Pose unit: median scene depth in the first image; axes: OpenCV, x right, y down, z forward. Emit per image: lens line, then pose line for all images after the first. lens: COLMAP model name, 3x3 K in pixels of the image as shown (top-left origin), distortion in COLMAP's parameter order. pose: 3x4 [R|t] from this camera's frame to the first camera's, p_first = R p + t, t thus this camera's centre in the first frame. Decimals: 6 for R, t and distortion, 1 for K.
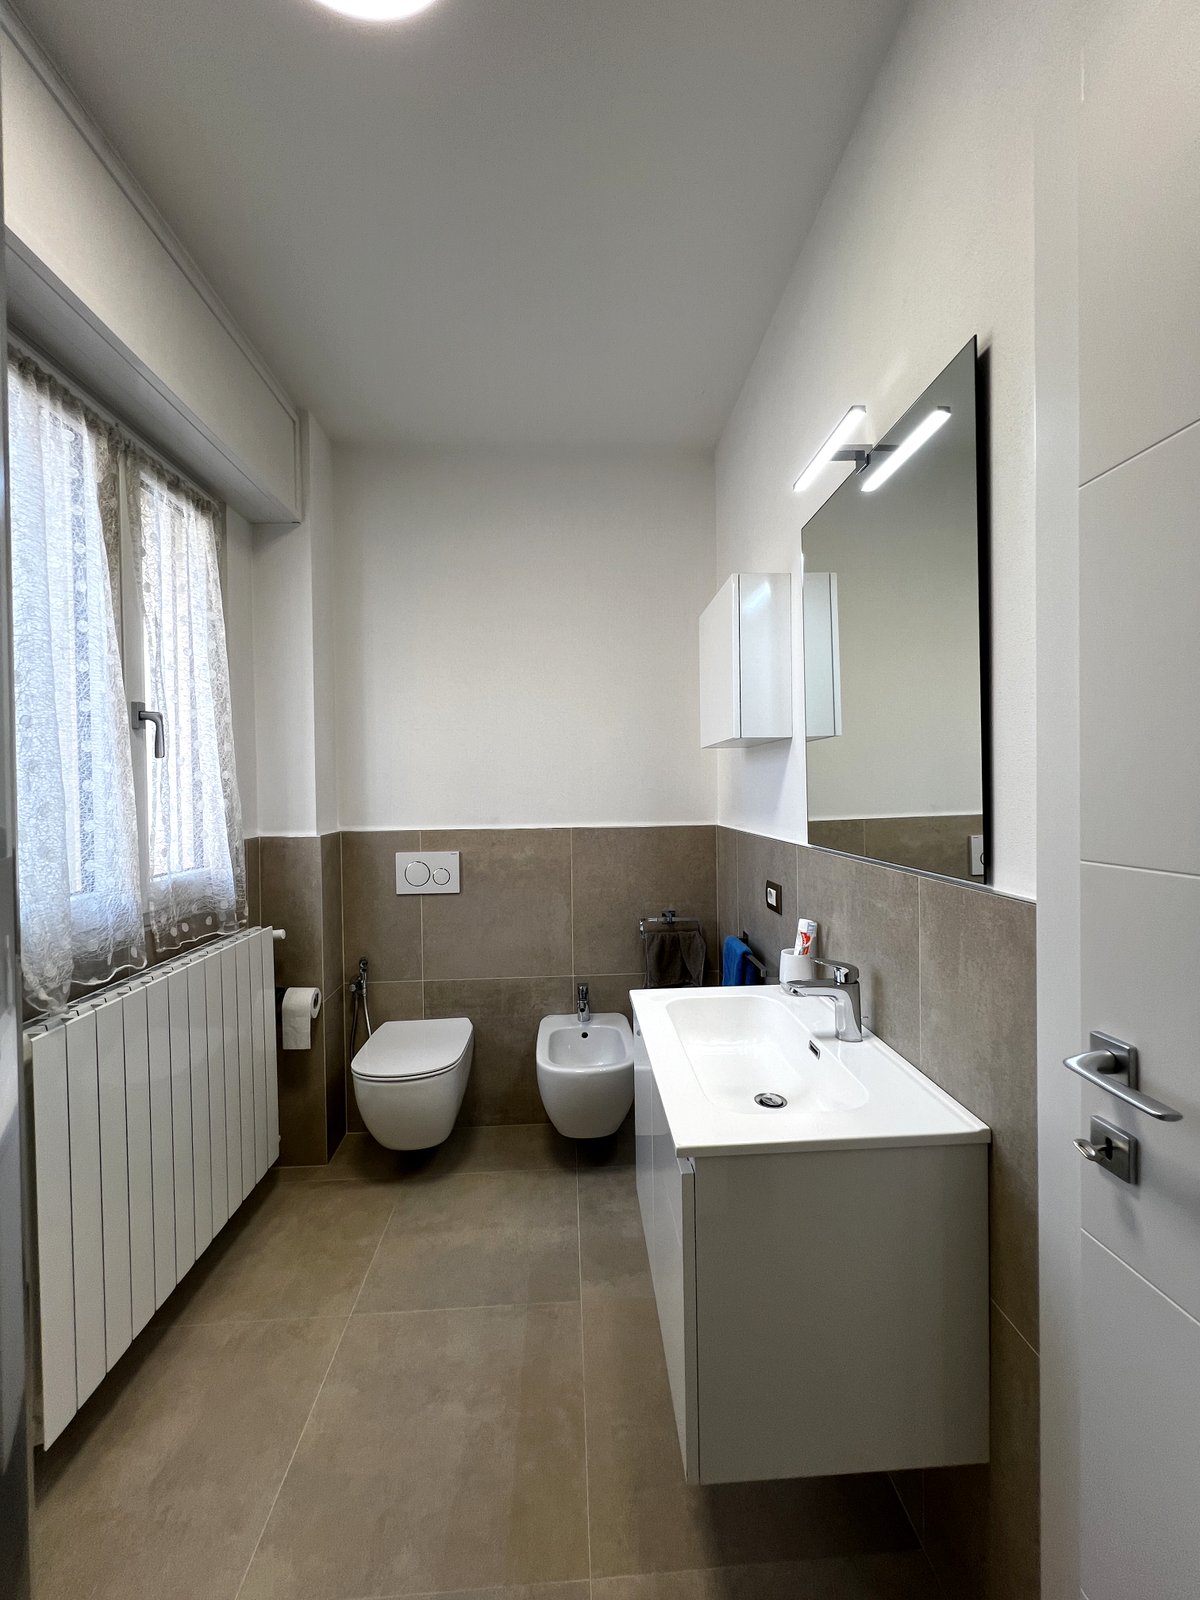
lens RADIAL K [[643.0, 0, 603.1], [0, 643.0, 797.7], [0, 0, 1]] dist [-0.007208, 0.002279]
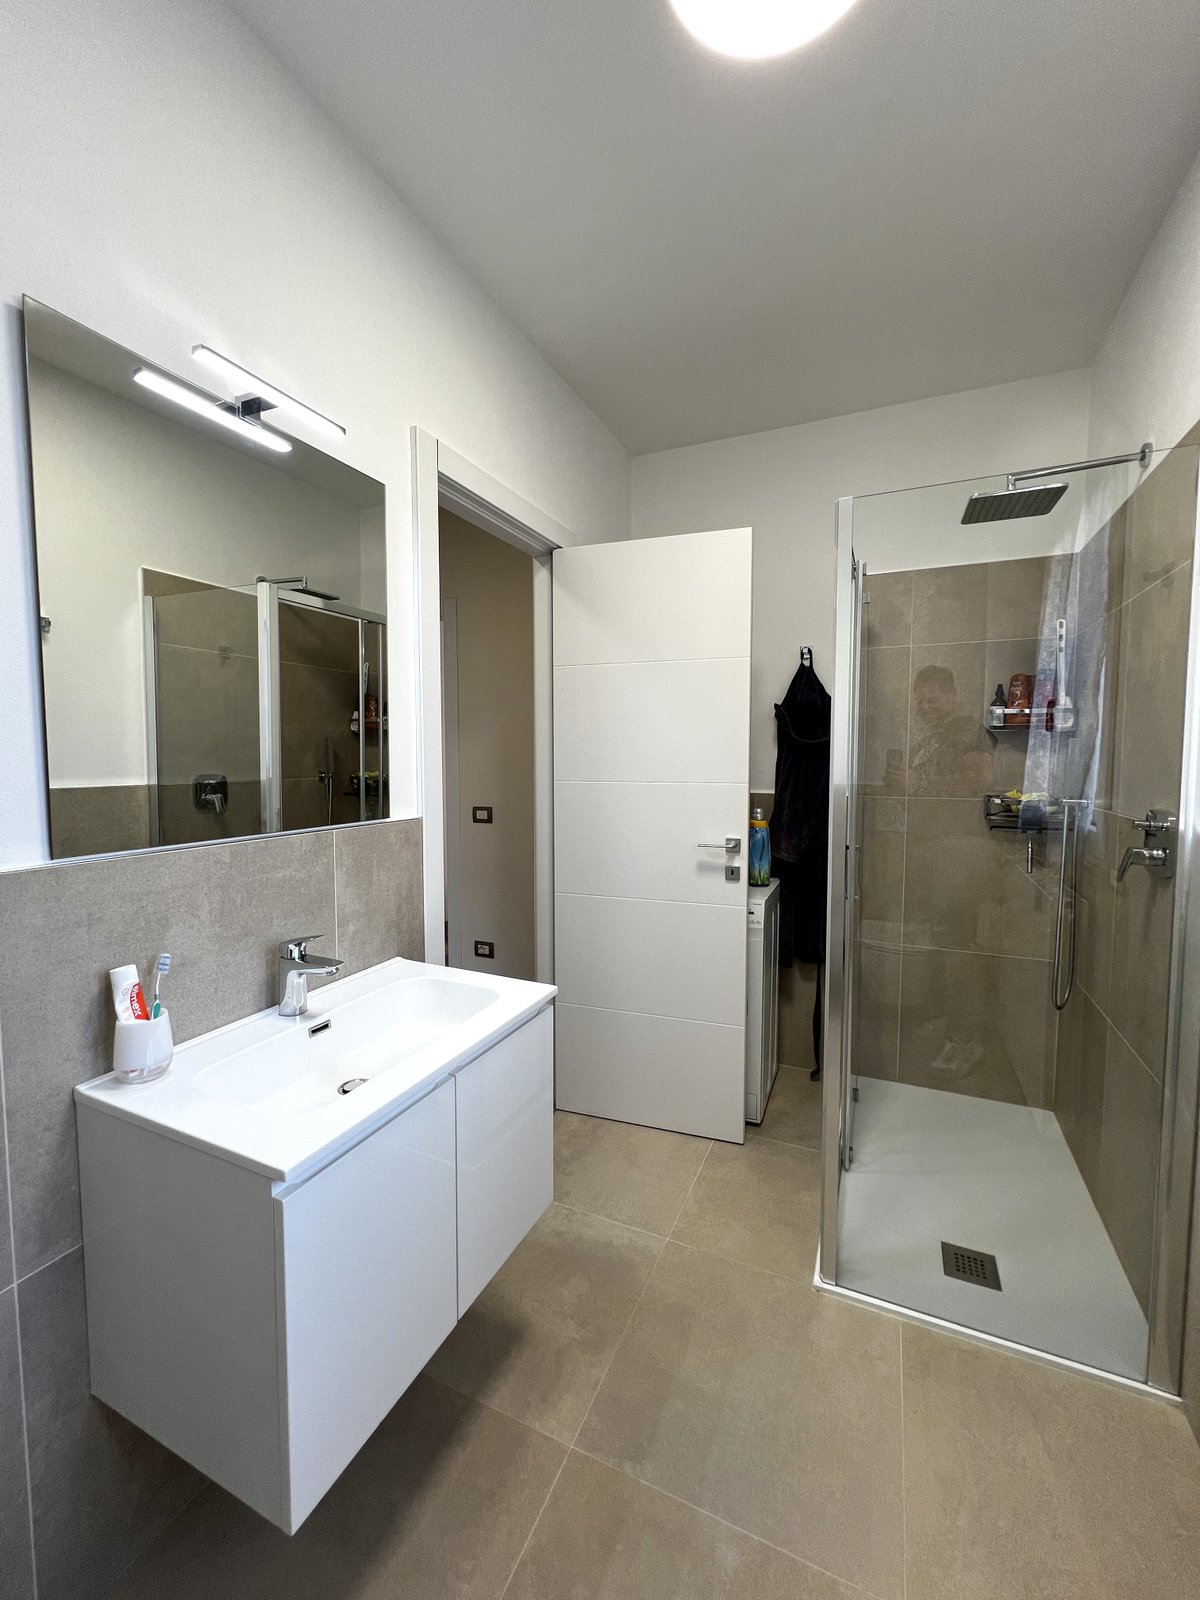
lens RADIAL K [[643.0, 0, 601.0], [0, 643.0, 797.1], [0, 0, 1]] dist [-0.007208, 0.002279]
pose [[-0.887285, -0.014965, 0.460978, -0.603193], [0.017804, 0.997617, 0.066654, -0.020869], [-0.460877, 0.067349, -0.884905, 1.989924]]
